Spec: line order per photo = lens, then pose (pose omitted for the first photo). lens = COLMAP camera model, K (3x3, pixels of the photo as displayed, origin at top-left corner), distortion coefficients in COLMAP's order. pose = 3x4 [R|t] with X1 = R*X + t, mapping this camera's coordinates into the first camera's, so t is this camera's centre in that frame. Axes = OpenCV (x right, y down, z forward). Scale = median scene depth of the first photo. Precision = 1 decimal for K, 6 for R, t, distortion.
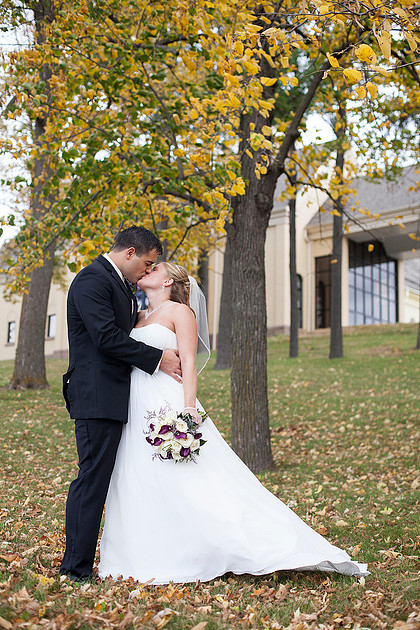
lens RADIAL K [[904.0, 0, 210.0], [0, 904.0, 315.0], [0, 0, 1]] dist [-0.127375, -0.079031]
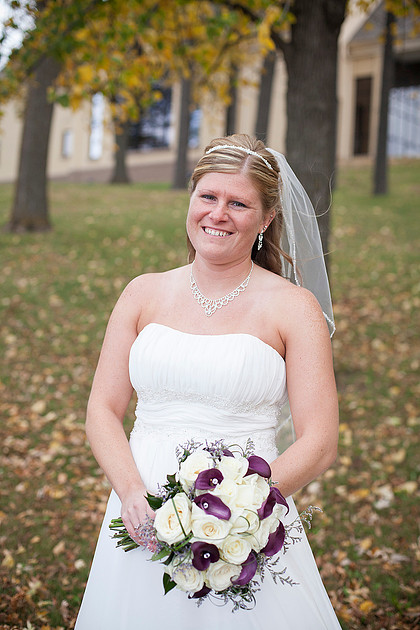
lens RADIAL K [[904.0, 0, 210.0], [0, 904.0, 315.0], [0, 0, 1]] dist [-0.127375, -0.079031]
pose [[0.999276, 0.032541, -0.019728, -0.011478], [-0.027868, 0.978796, 0.202932, -0.019630], [0.025913, -0.202235, 0.978994, 0.165743]]
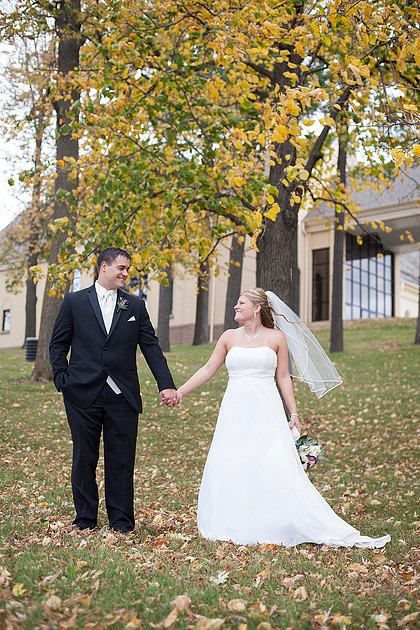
lens RADIAL K [[929.6, 0, 200.2], [0, 929.6, 315.4], [0, 0, 1]] dist [-0.136650, -0.011185]
pose [[0.999927, 0.010617, 0.005826, -0.036188], [-0.010704, 0.999827, 0.015206, -0.013888], [-0.005664, -0.015267, 0.999867, -0.088587]]
